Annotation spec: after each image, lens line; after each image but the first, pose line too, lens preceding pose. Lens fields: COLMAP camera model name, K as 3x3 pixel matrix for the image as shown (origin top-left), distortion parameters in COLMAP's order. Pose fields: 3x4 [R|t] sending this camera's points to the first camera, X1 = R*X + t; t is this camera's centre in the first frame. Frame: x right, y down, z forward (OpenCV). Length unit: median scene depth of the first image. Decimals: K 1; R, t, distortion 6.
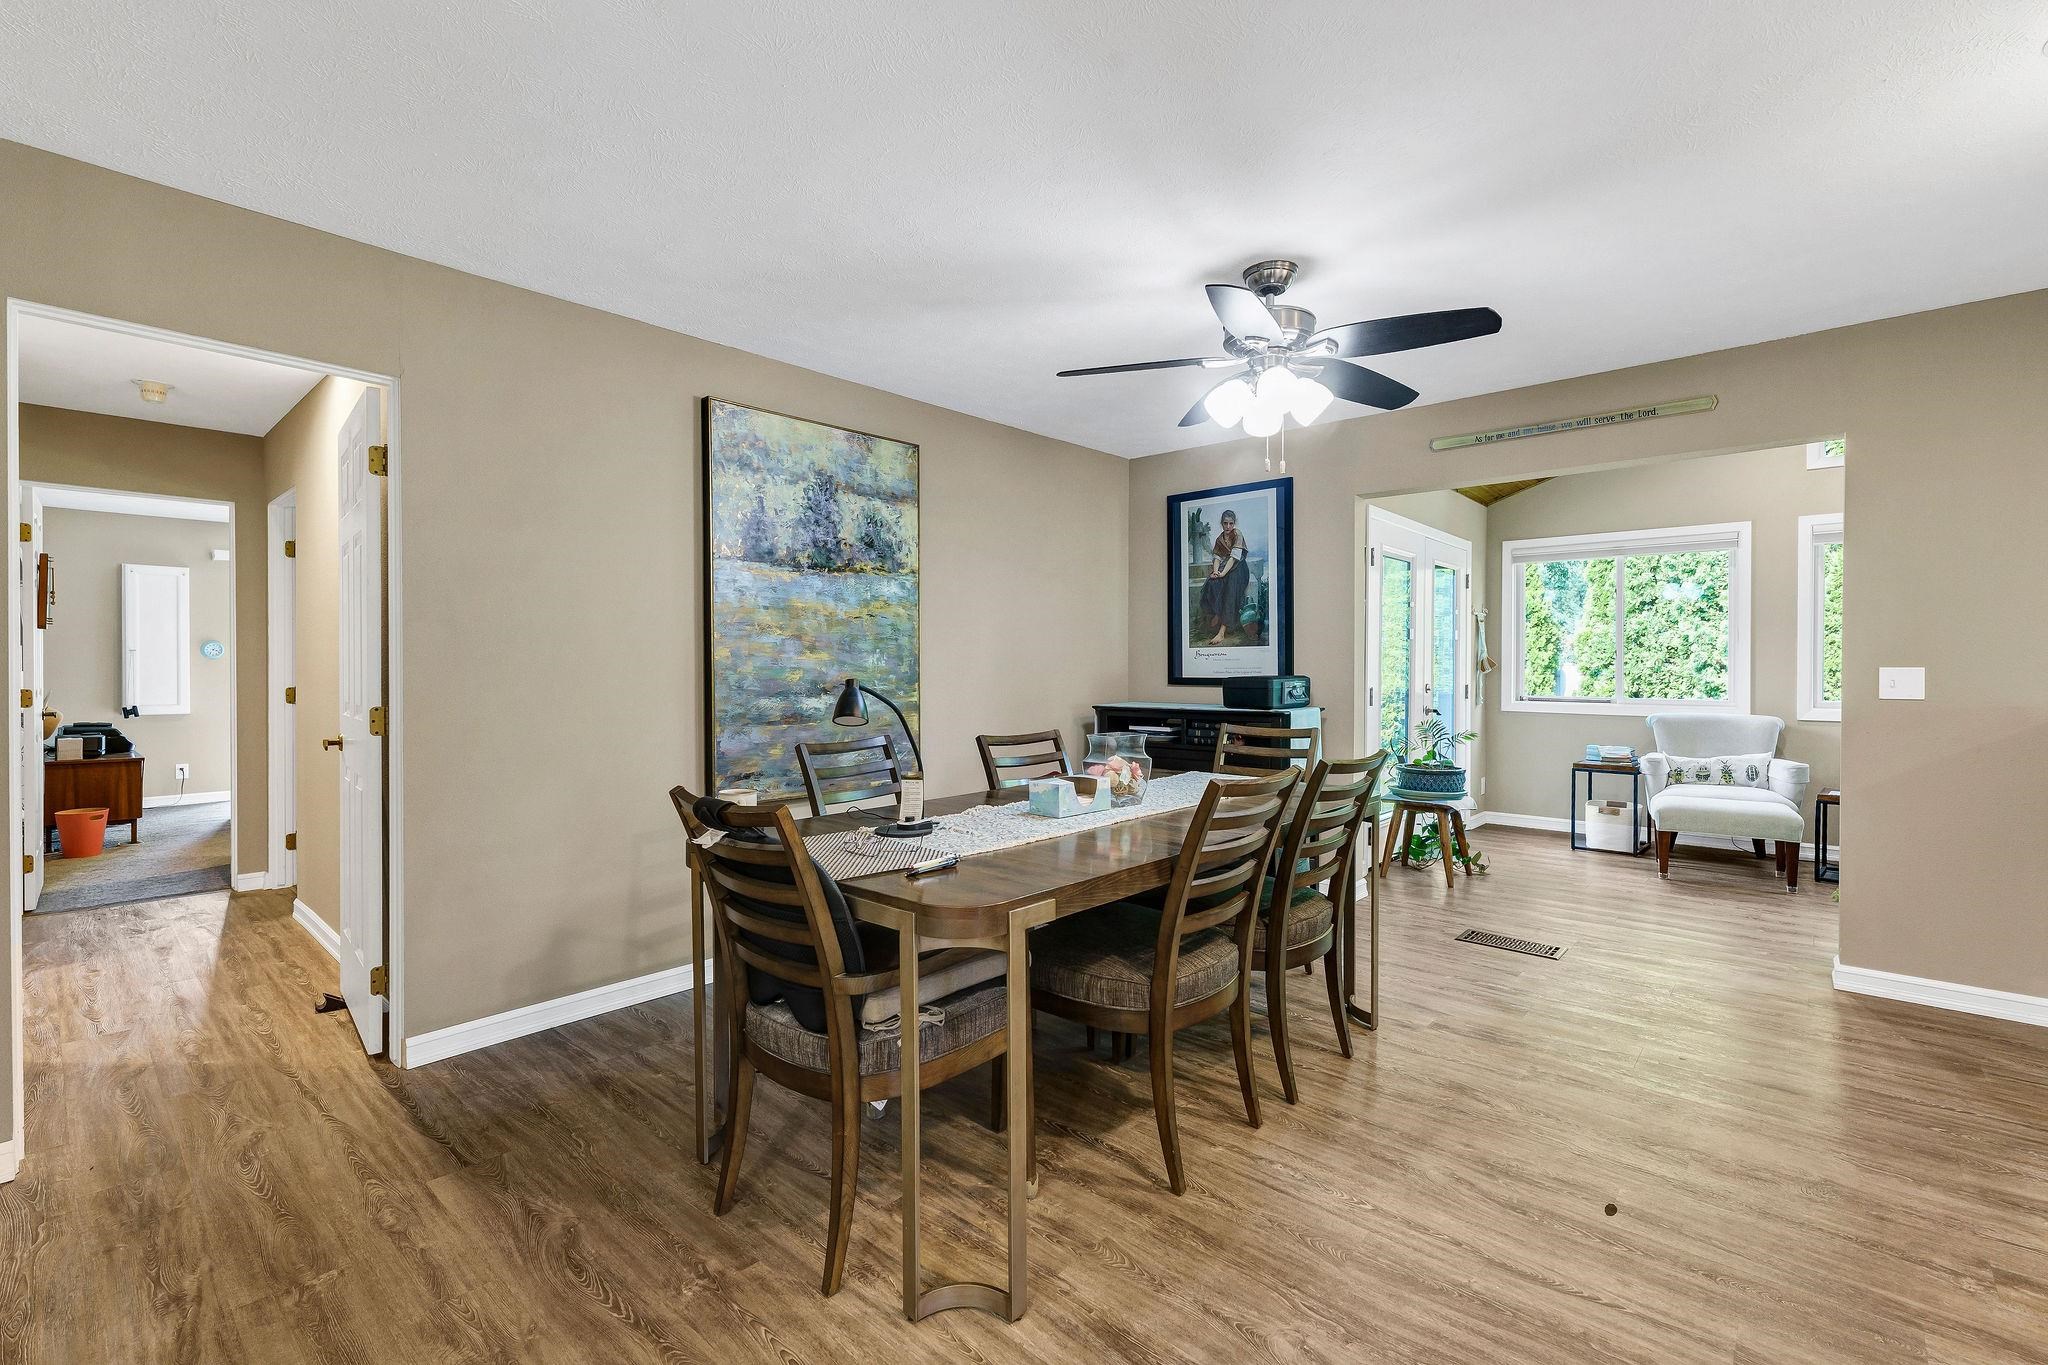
lens RADIAL K [[902.9, 0, 1019.9], [0, 902.9, 671.8], [0, 0, 1]] dist [0.000495, 0.000144]
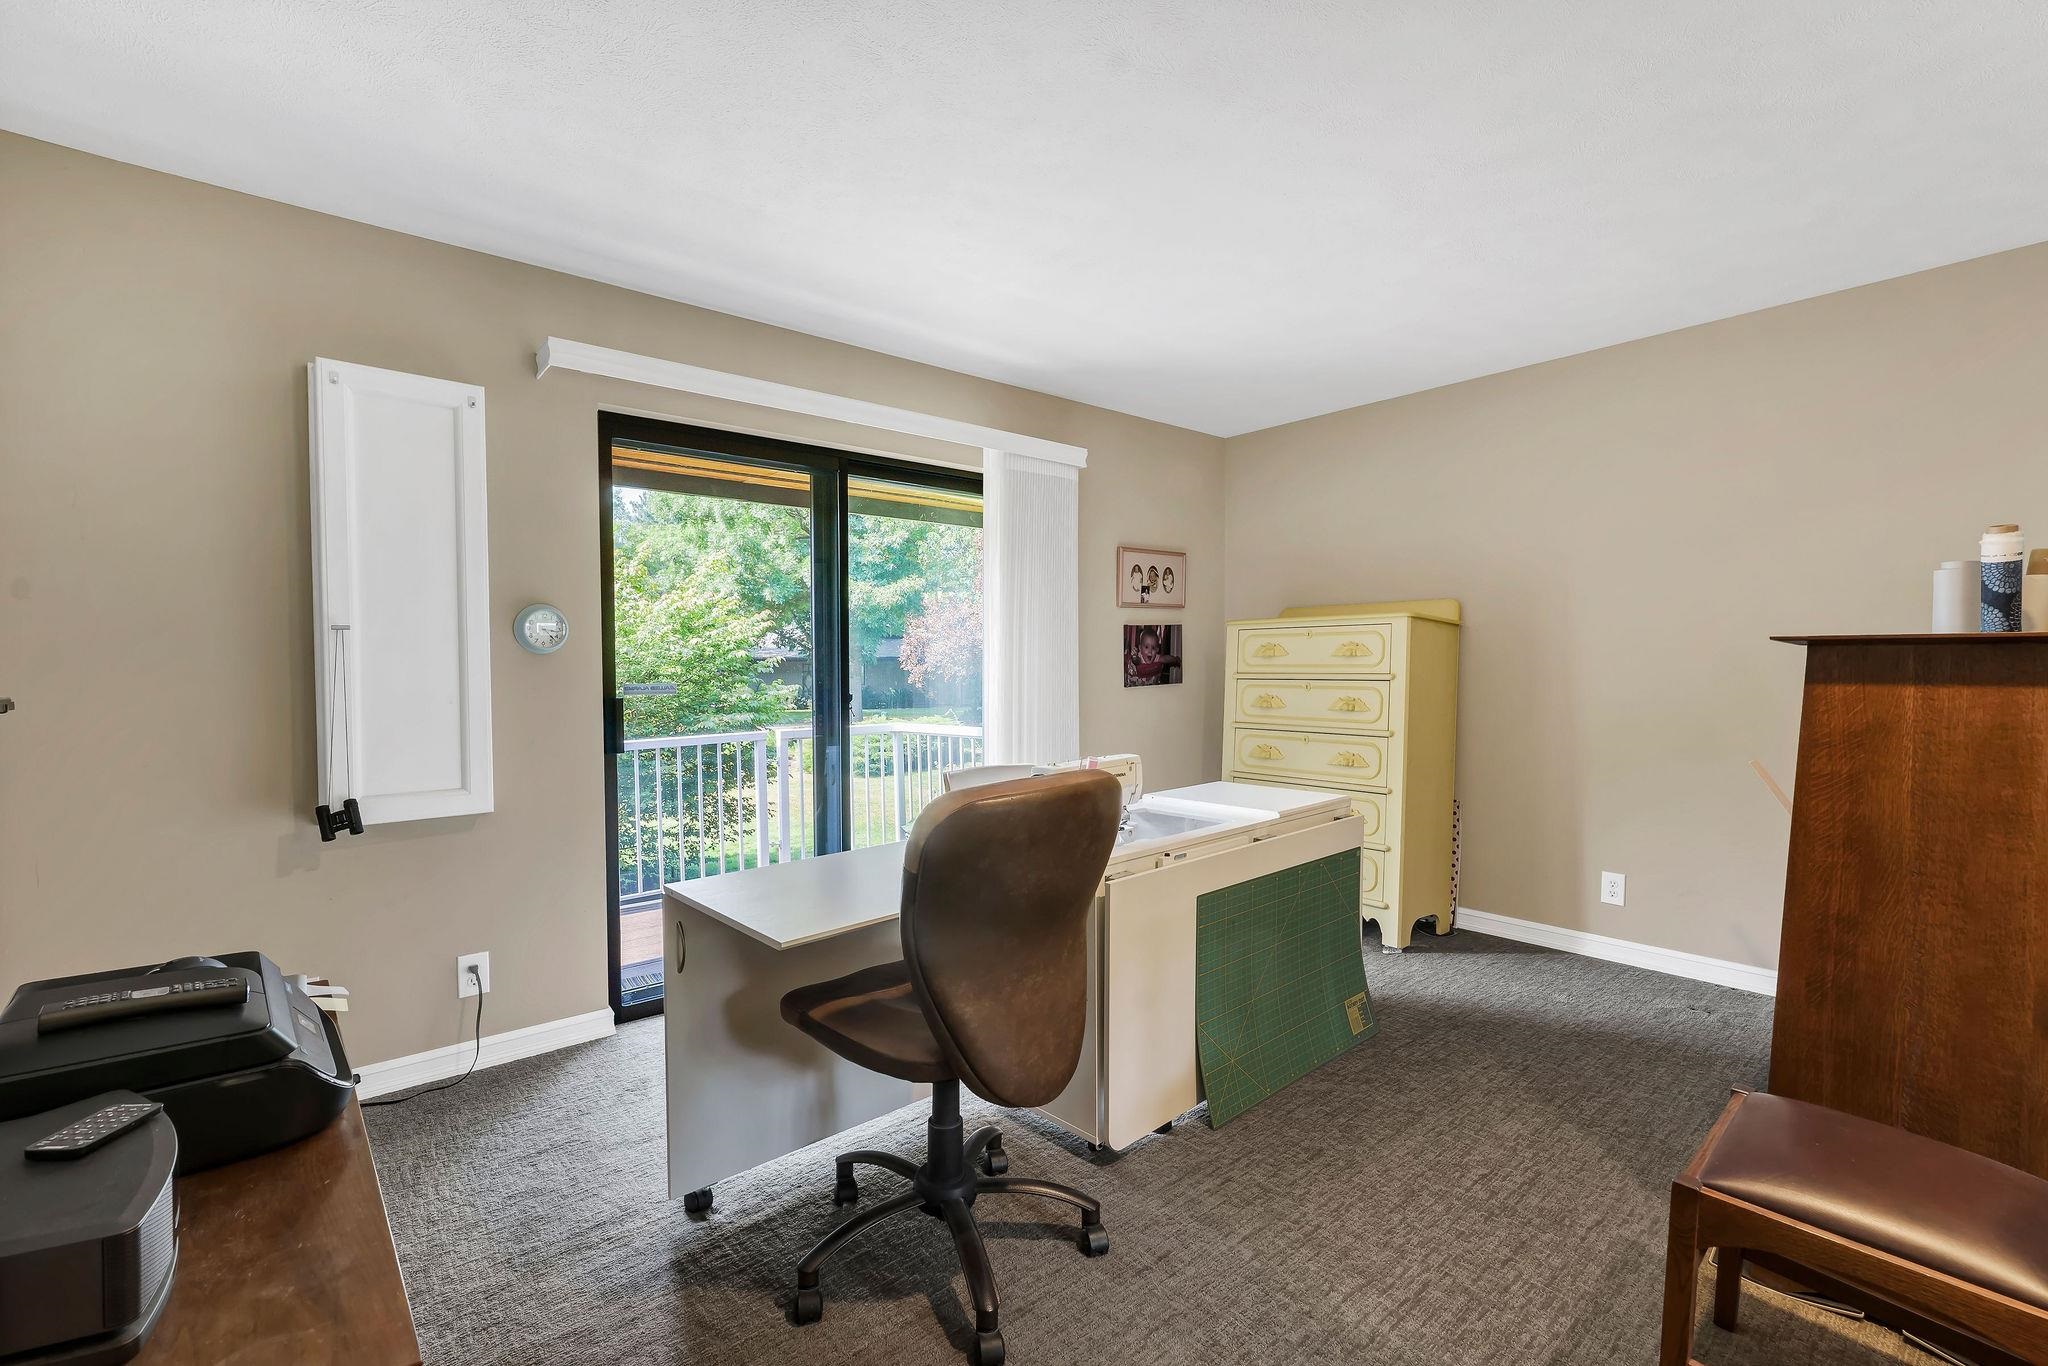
lens RADIAL K [[902.9, 0, 1014.1], [0, 902.9, 686.5], [0, 0, 1]] dist [0.000495, 0.000144]
pose [[0.989767, 0.002229, -0.142672, -0.772776], [0.001194, 0.999714, 0.023900, -0.011645], [0.142685, -0.023826, 0.989481, 0.790804]]
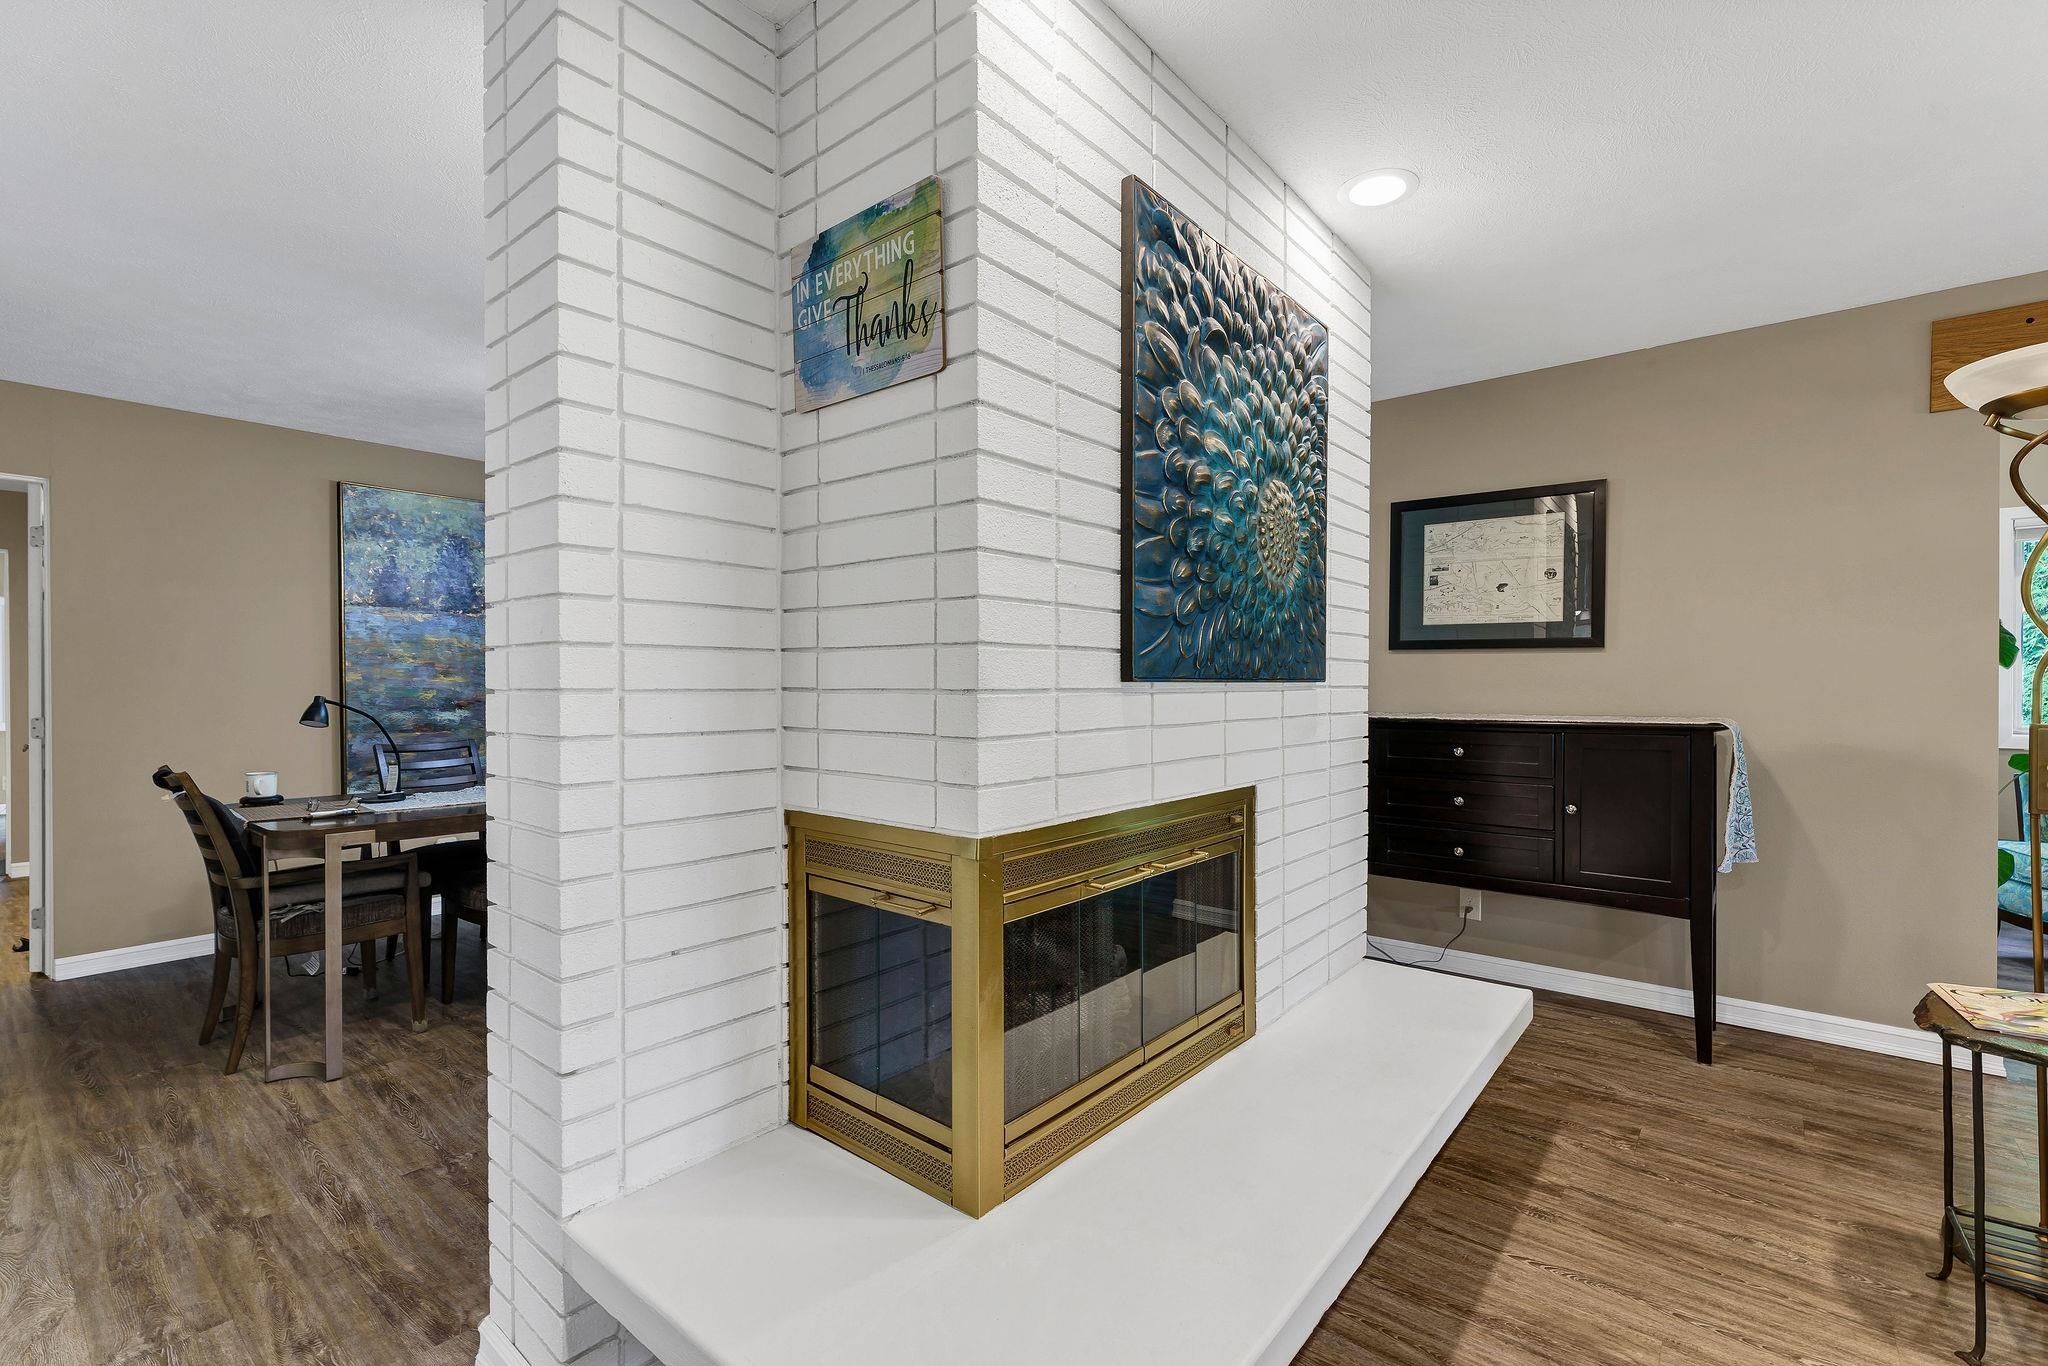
lens RADIAL K [[902.9, 0, 1019.1], [0, 902.9, 688.0], [0, 0, 1]] dist [0.000495, 0.000144]
pose [[0.998981, -0.001862, 0.045100, 0.550488], [0.001988, 0.999994, -0.002751, 0.000411], [-0.045095, 0.002837, 0.998979, -0.334846]]
